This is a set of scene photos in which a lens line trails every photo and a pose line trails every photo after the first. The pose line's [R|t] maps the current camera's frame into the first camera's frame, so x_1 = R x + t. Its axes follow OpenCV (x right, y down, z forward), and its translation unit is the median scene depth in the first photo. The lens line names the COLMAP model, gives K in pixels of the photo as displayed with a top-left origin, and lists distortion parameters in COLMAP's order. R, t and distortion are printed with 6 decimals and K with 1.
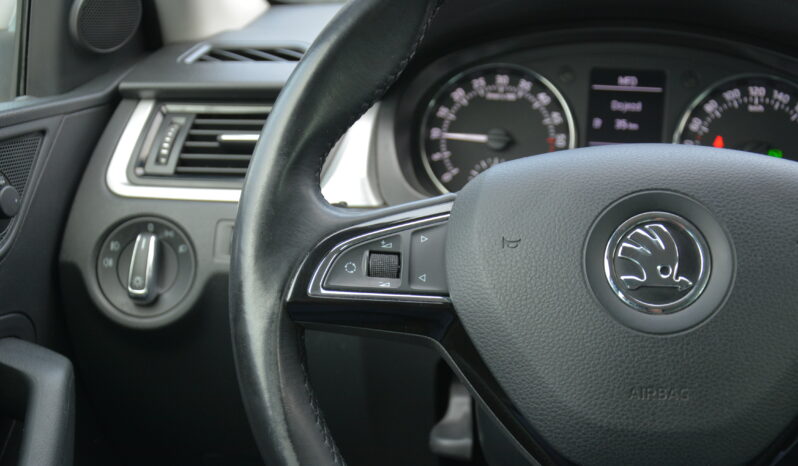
lens RADIAL K [[1119.4, 0, 394.0], [0, 1119.4, 232.6], [0, 0, 1]] dist [-0.049453, 0.000000]
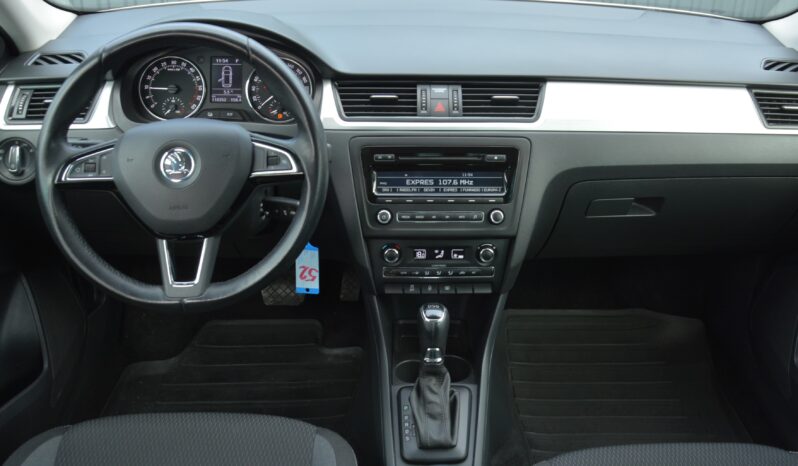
lens RADIAL K [[753.2, 0, 399.3], [0, 753.2, 147.4], [0, 0, 1]] dist [-0.055314, 0.000000]
pose [[0.982413, -0.069926, 0.173135, 0.359008], [0.045520, 0.988945, 0.141125, -0.209133], [-0.181089, -0.130762, 0.974735, -0.806551]]
